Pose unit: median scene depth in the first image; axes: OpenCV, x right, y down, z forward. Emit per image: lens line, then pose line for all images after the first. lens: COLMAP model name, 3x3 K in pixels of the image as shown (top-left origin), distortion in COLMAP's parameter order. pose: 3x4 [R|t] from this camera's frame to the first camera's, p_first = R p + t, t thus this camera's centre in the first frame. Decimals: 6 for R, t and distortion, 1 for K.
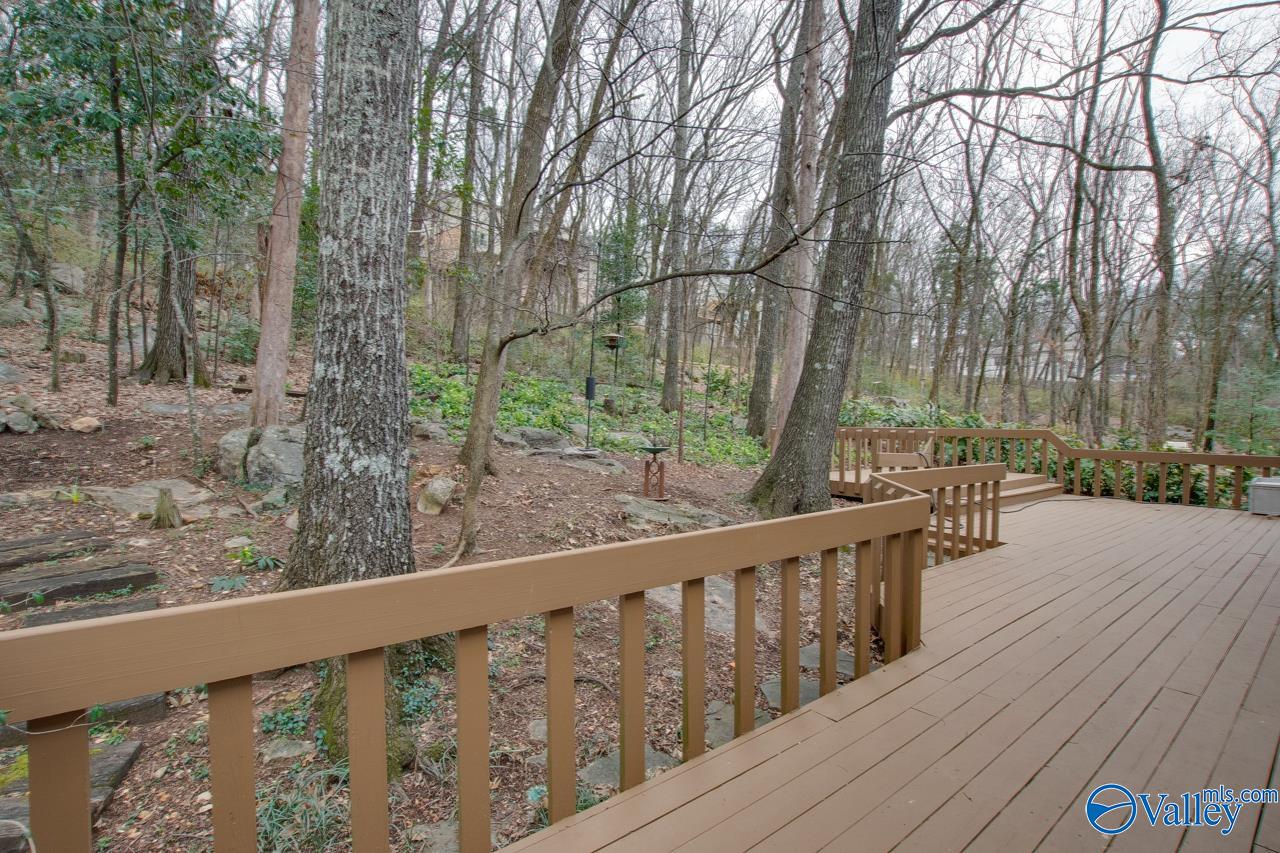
lens RADIAL K [[570.5, 0, 640.0], [0, 570.5, 426.5], [0, 0, 1]] dist [-0.034708, 0.000439]
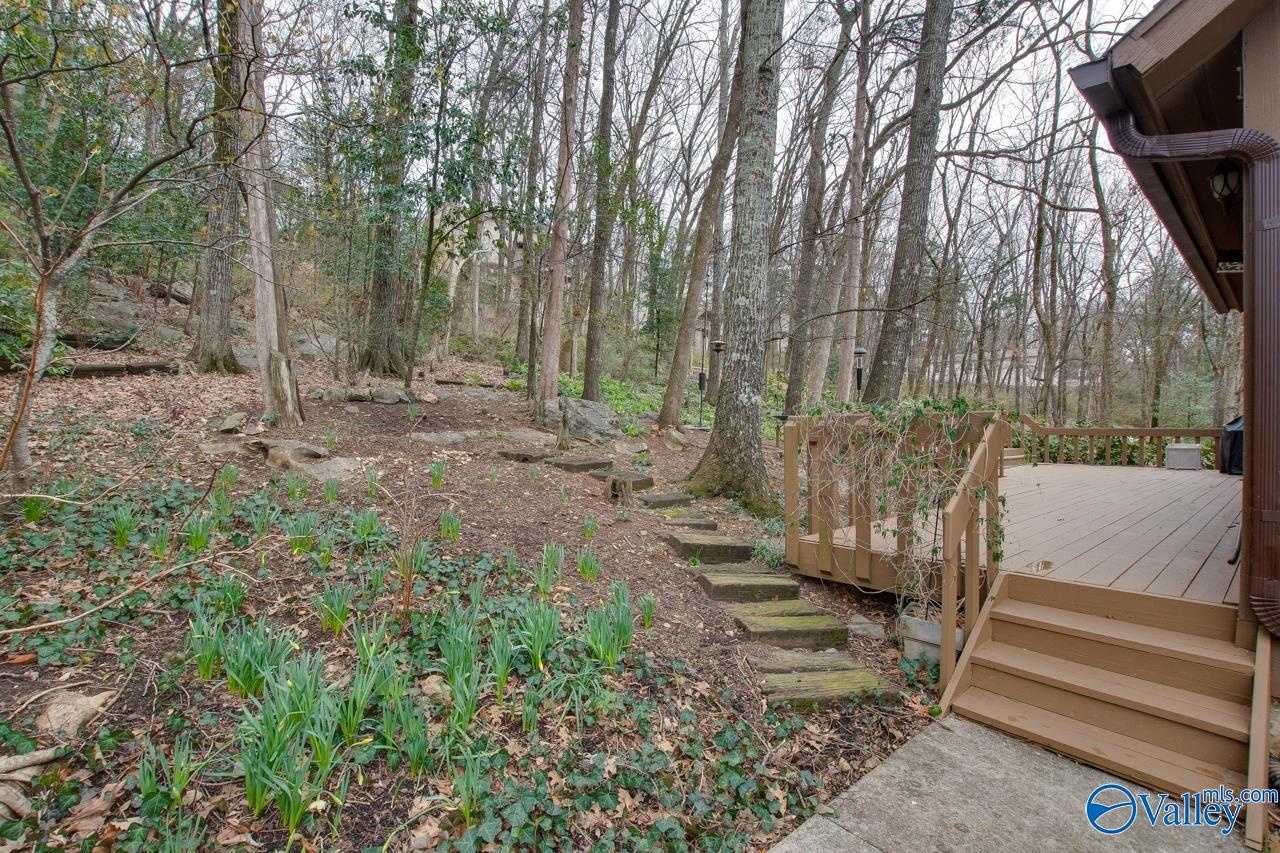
lens RADIAL K [[557.7, 0, 640.0], [0, 557.7, 426.5], [0, 0, 1]] dist [-0.044387, -0.000250]
pose [[0.999394, -0.005404, 0.034390, -0.076927], [0.005740, 0.999937, -0.009692, 0.014568], [-0.034335, 0.009884, 0.999361, -0.088007]]
